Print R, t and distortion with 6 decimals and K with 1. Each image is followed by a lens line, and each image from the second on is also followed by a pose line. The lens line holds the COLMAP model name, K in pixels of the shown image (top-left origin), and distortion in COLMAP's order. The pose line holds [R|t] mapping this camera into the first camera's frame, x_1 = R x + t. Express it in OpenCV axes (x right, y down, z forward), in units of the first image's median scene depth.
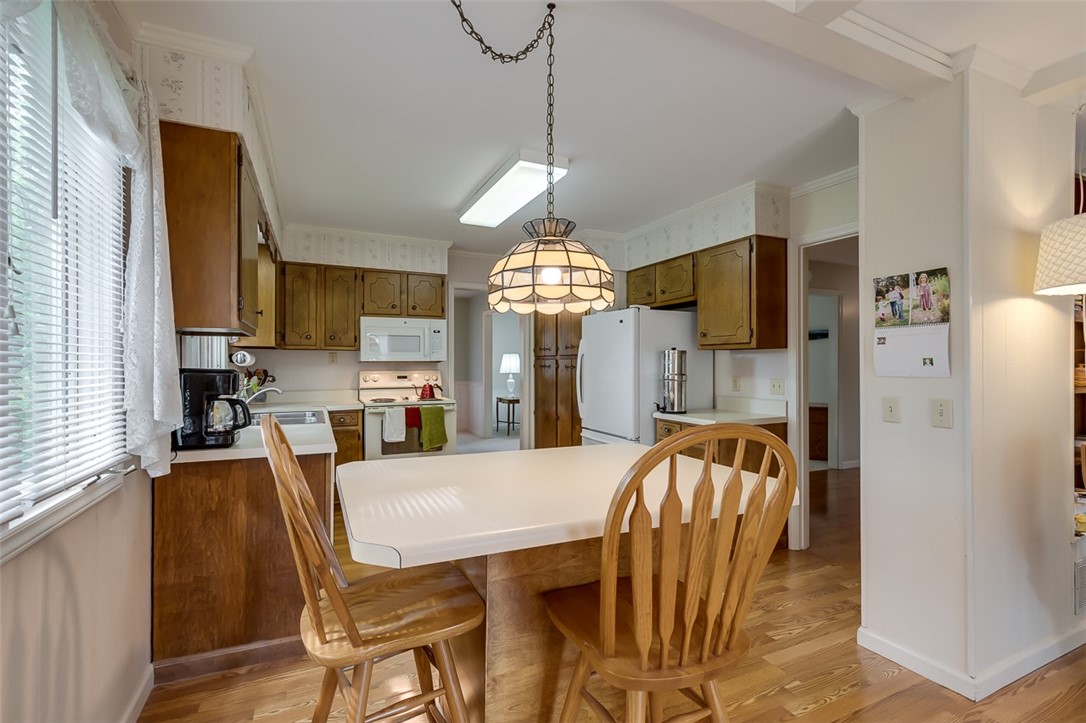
lens RADIAL K [[495.7, 0, 540.8], [0, 495.7, 361.7], [0, 0, 1]] dist [0.003191, 0.001029]
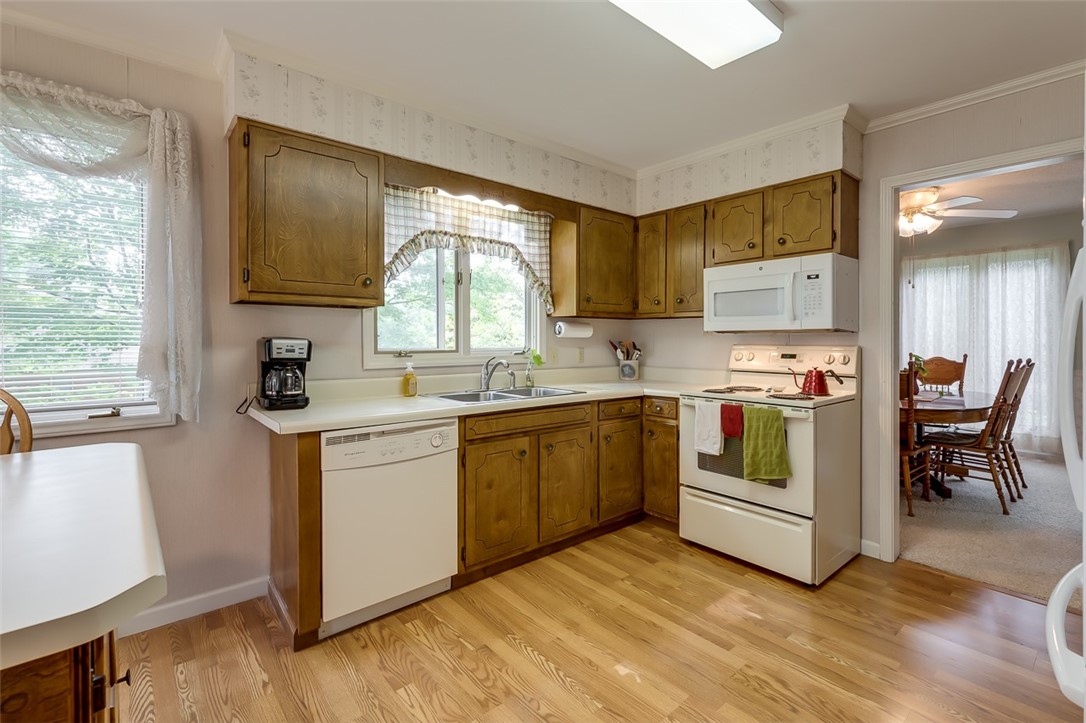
lens RADIAL K [[495.7, 0, 541.1], [0, 495.7, 343.7], [0, 0, 1]] dist [0.003191, 0.001029]
pose [[0.272884, 0.013890, -0.961947, 0.251736], [0.008900, 0.999817, 0.016961, 0.002742], [0.962006, -0.013189, 0.272710, 0.555352]]
